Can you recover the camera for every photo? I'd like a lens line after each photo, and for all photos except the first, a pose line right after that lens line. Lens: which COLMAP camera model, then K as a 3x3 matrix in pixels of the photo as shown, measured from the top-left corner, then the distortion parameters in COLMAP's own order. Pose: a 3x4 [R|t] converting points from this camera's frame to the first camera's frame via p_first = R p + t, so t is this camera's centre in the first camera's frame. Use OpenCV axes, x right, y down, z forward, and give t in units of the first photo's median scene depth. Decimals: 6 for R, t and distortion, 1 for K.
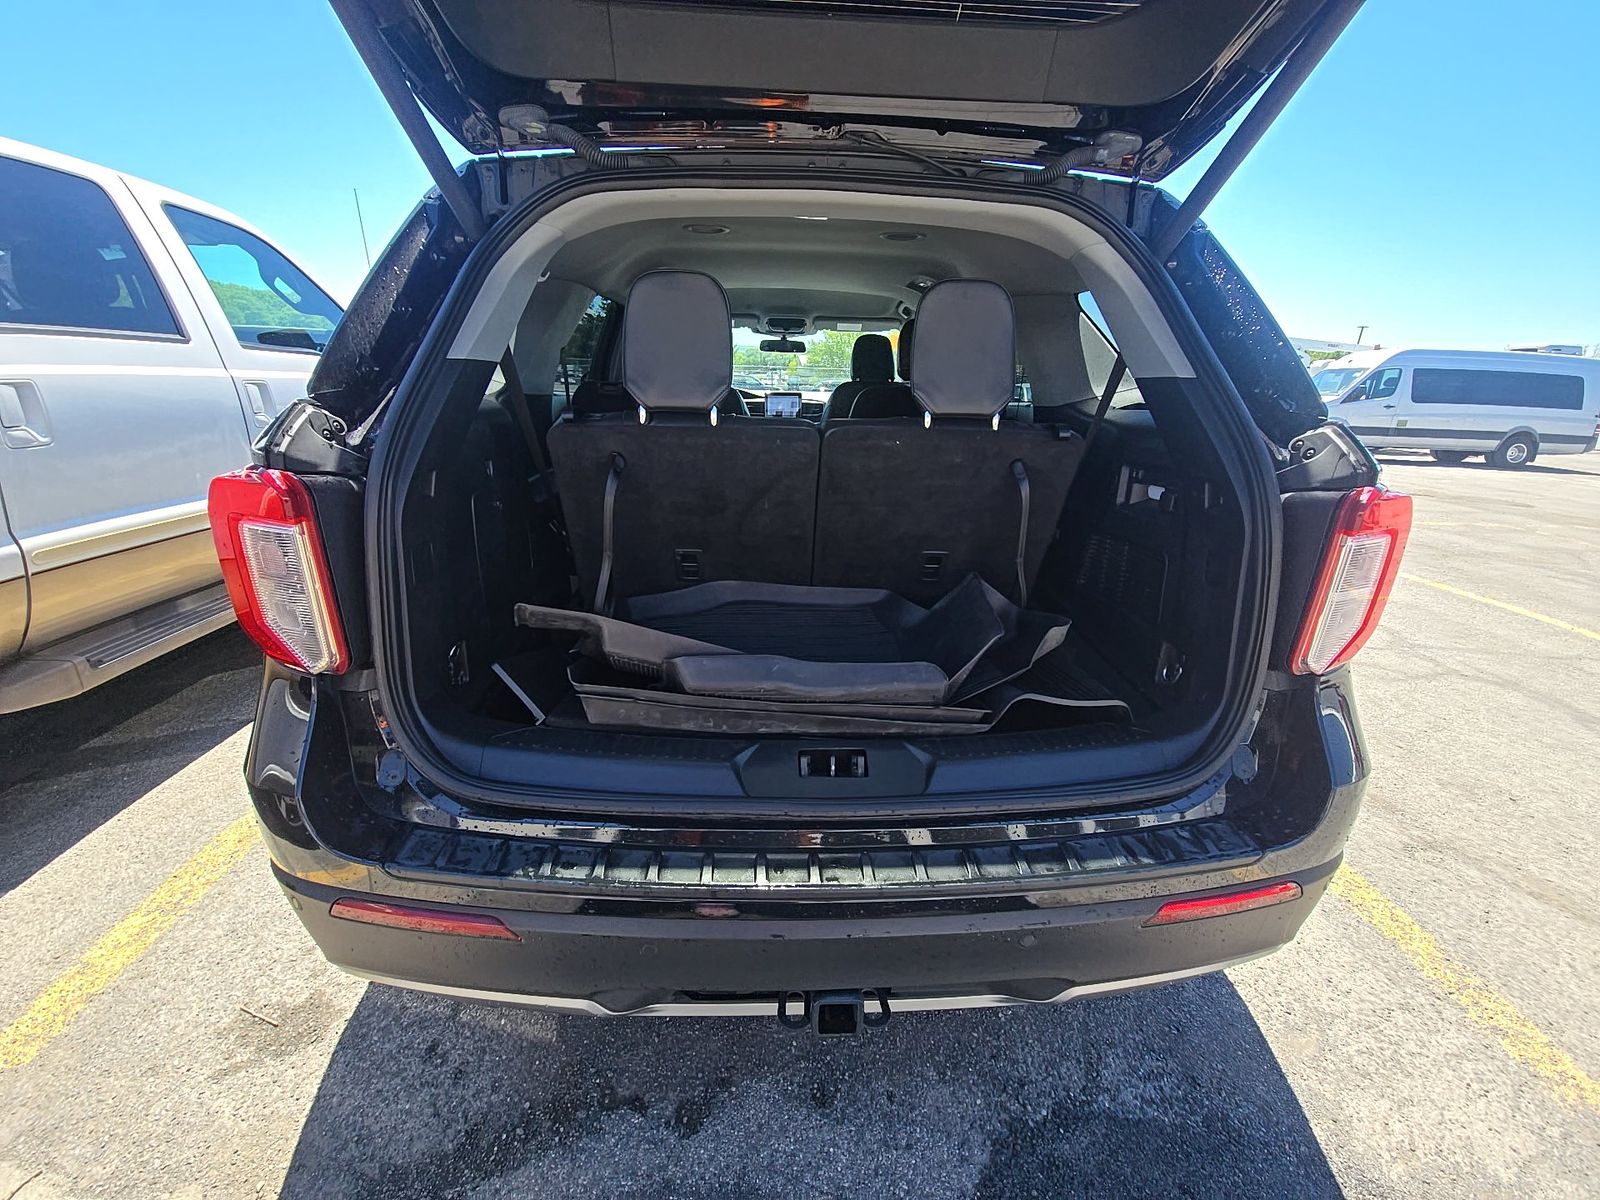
lens RADIAL K [[648.3, 0, 800.5], [0, 648.3, 576.1], [0, 0, 1]] dist [0.009804, -0.008539]
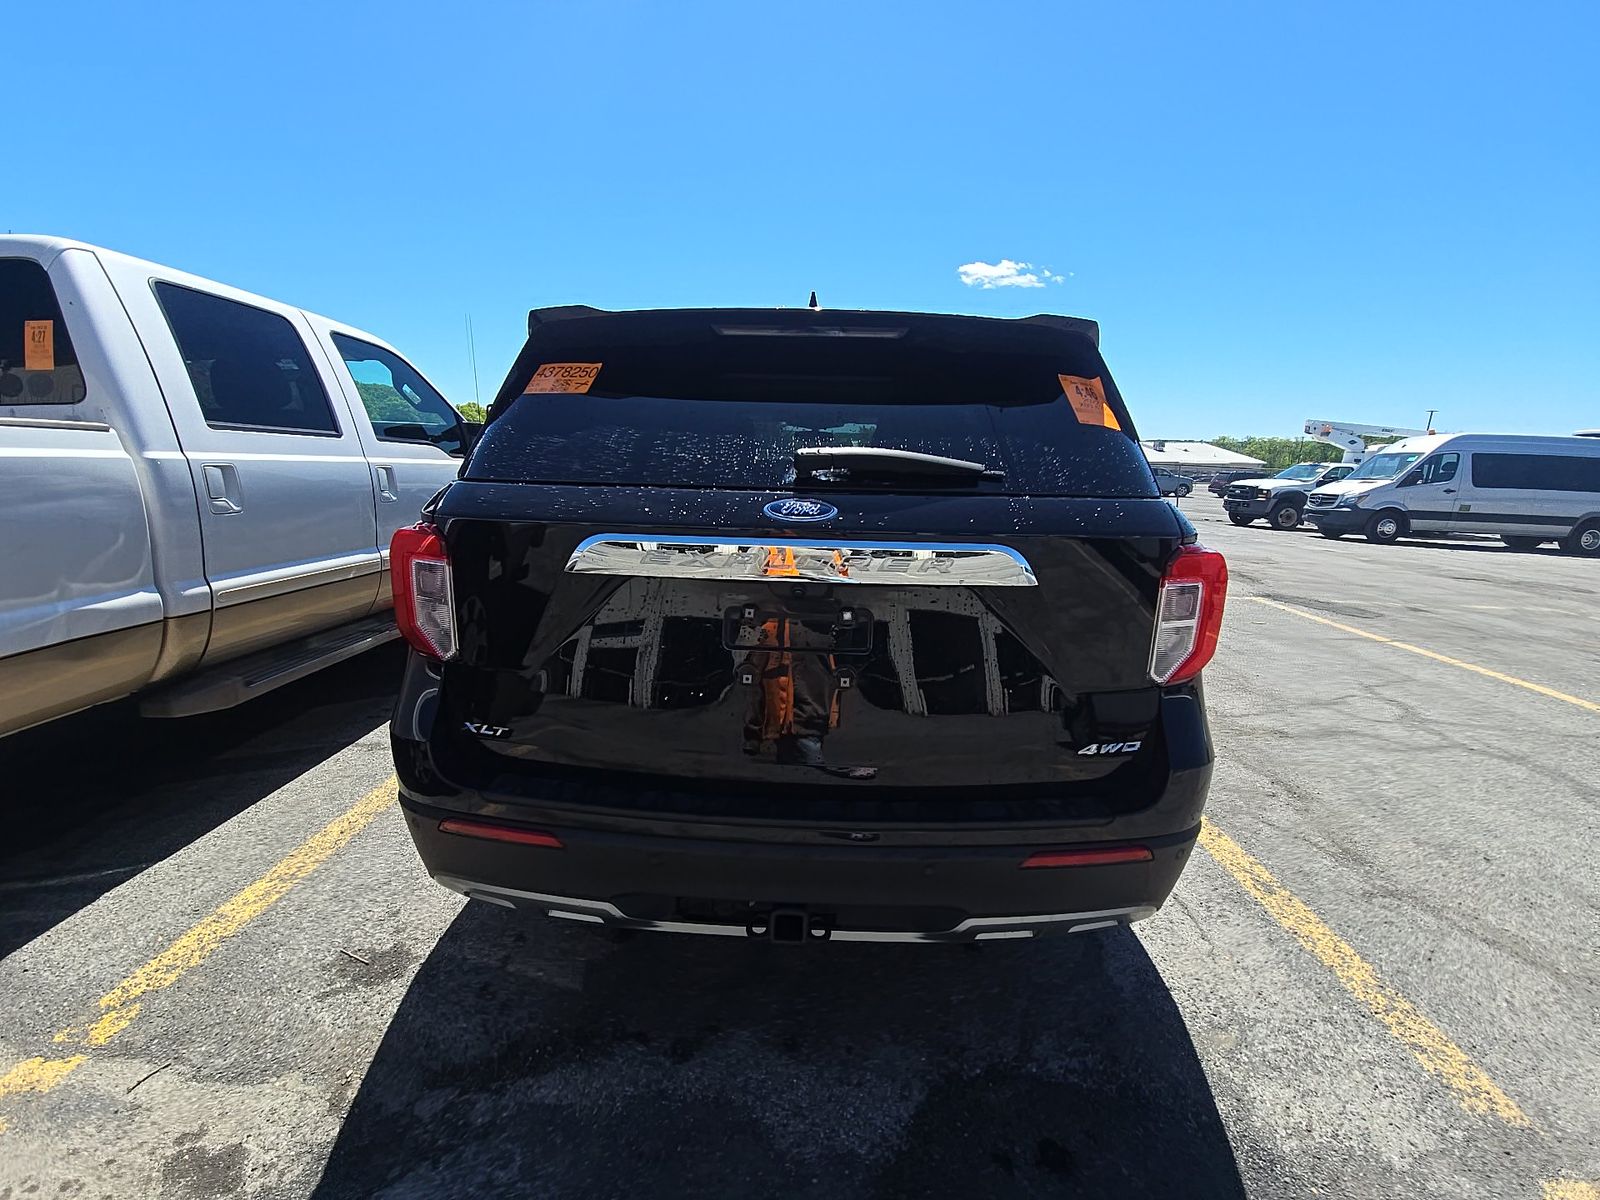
lens RADIAL K [[648.3, 0, 798.9], [0, 648.3, 572.1], [0, 0, 1]] dist [0.009804, -0.008539]
pose [[0.996548, 0.015875, -0.081487, 0.115525], [-0.026016, 0.991823, -0.124940, 0.071682], [0.078837, 0.126629, 0.988812, -0.272162]]
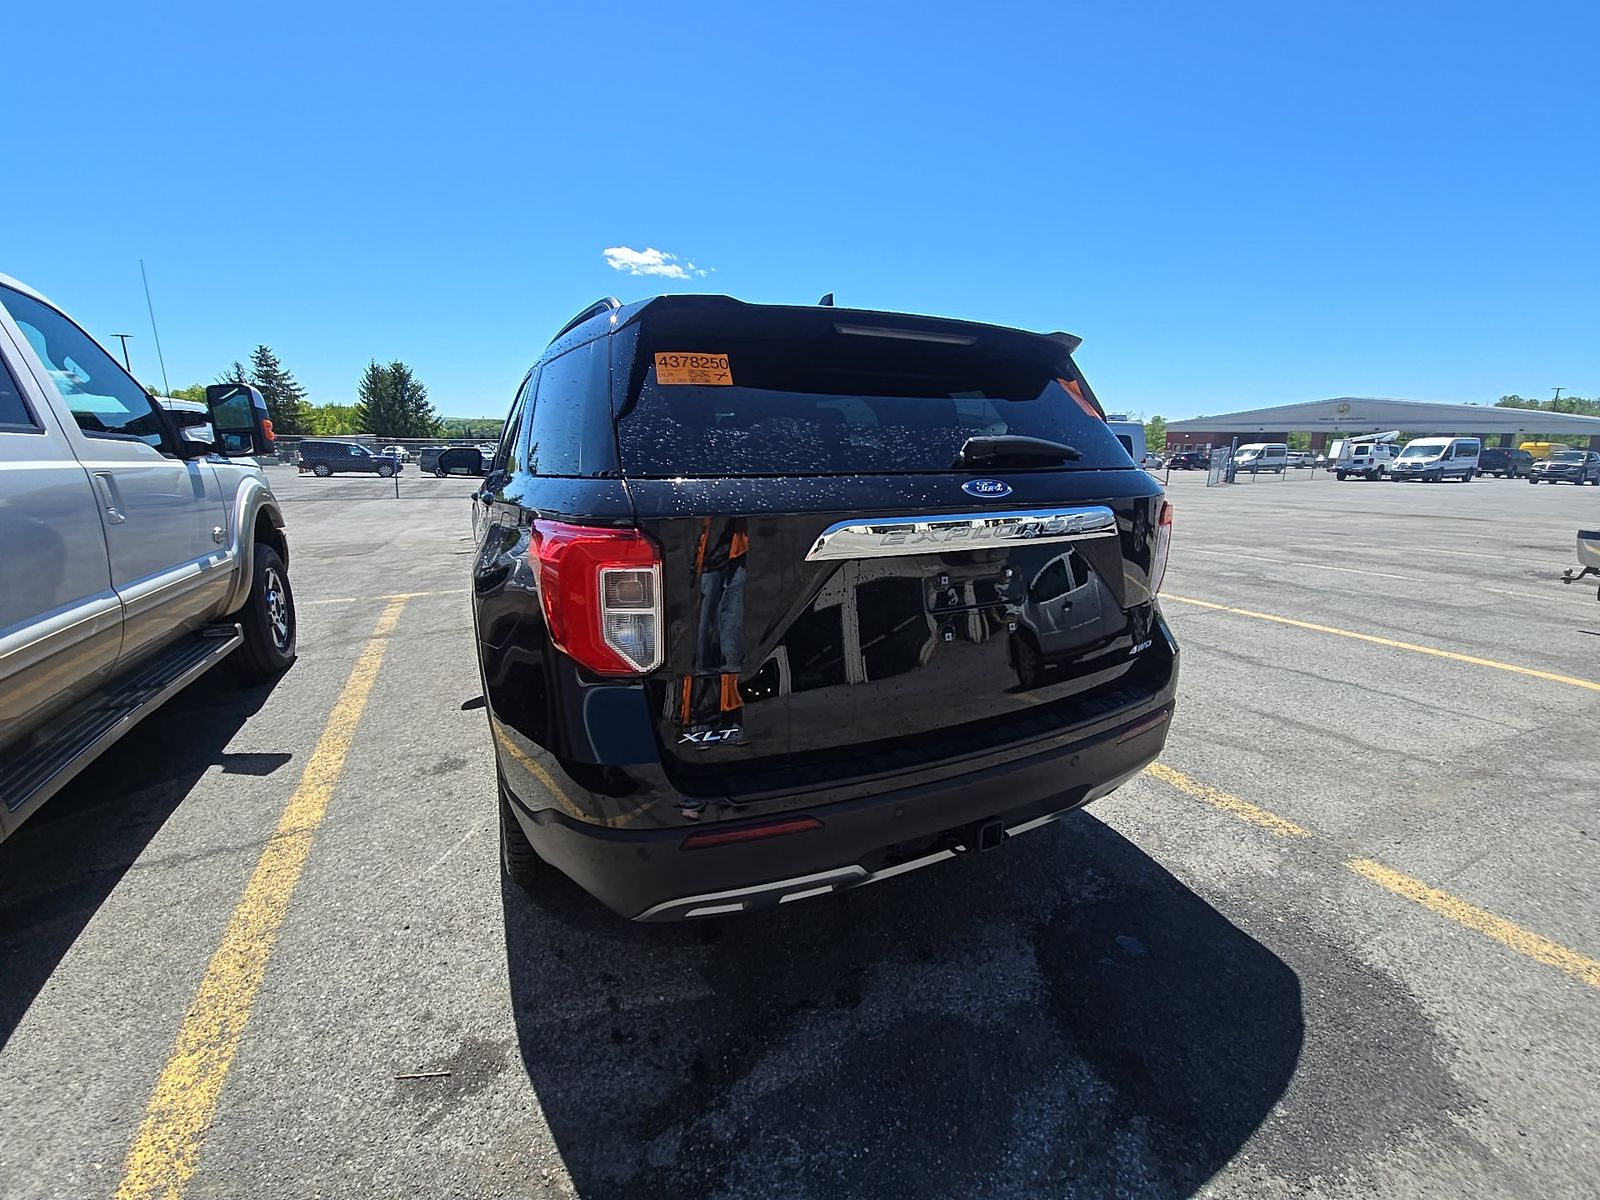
lens RADIAL K [[648.3, 0, 796.4], [0, 648.3, 575.1], [0, 0, 1]] dist [0.009804, -0.008539]
pose [[0.918811, -0.096907, 0.382616, -0.602762], [0.135579, 0.987896, -0.075369, 0.055964], [-0.370681, 0.121124, 0.920828, -0.253667]]
